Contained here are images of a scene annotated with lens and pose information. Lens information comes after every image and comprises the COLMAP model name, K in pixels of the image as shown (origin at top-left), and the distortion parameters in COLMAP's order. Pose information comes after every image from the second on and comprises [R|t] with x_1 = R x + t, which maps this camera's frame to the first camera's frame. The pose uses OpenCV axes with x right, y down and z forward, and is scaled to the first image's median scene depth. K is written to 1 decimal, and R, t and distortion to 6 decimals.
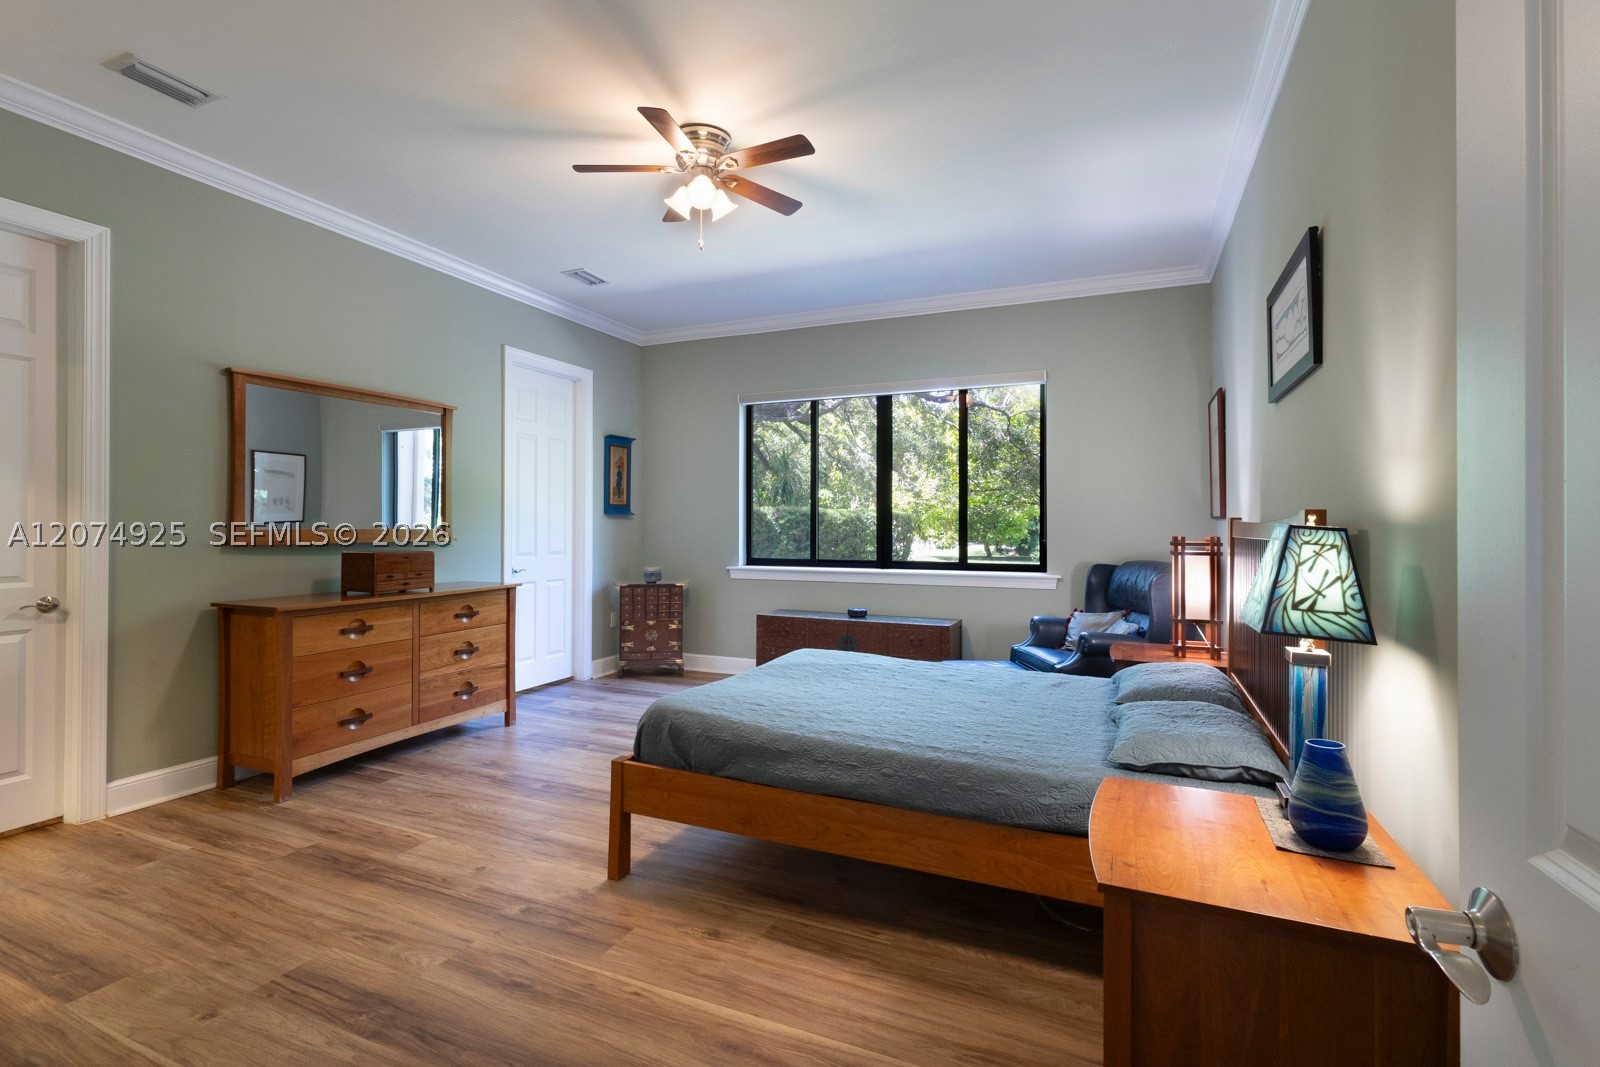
lens RADIAL K [[747.8, 0, 798.2], [0, 747.8, 529.0], [0, 0, 1]] dist [0.004211, 0.000376]
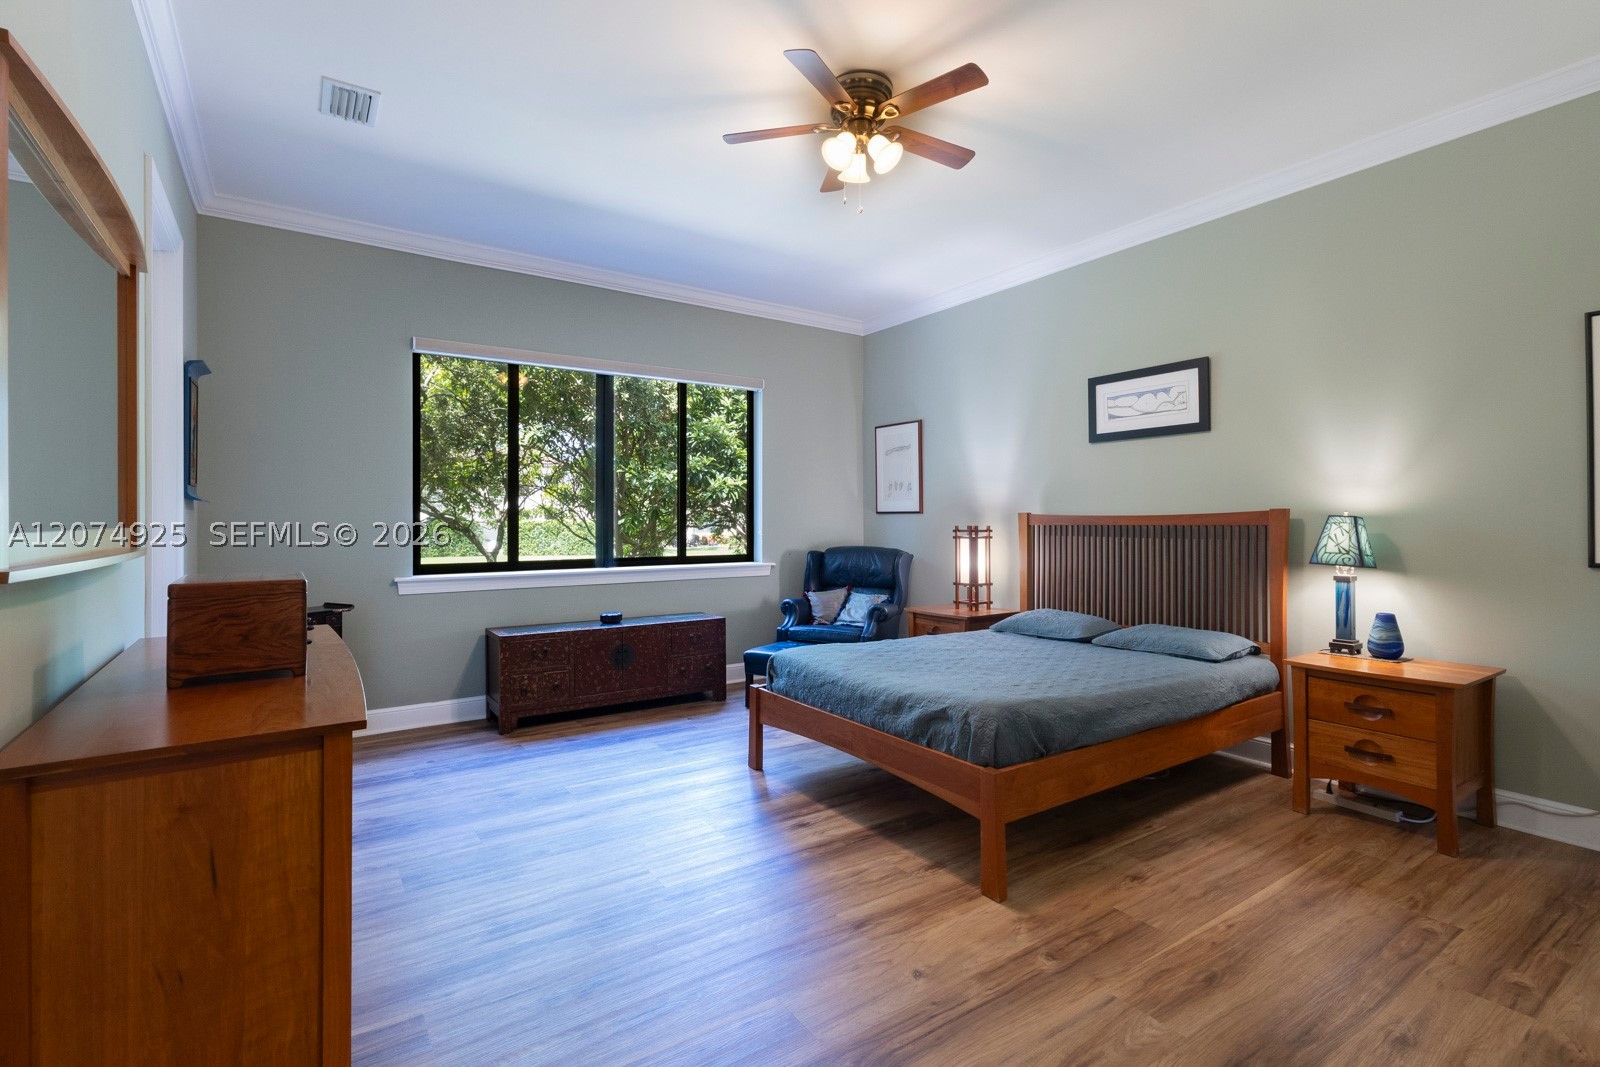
lens RADIAL K [[747.8, 0, 803.6], [0, 747.8, 522.7], [0, 0, 1]] dist [0.004211, 0.000376]
pose [[0.516779, -0.006645, 0.856093, -1.218121], [0.008118, 0.999963, 0.002861, -0.002408], [-0.856080, 0.005471, 0.516814, 0.767378]]
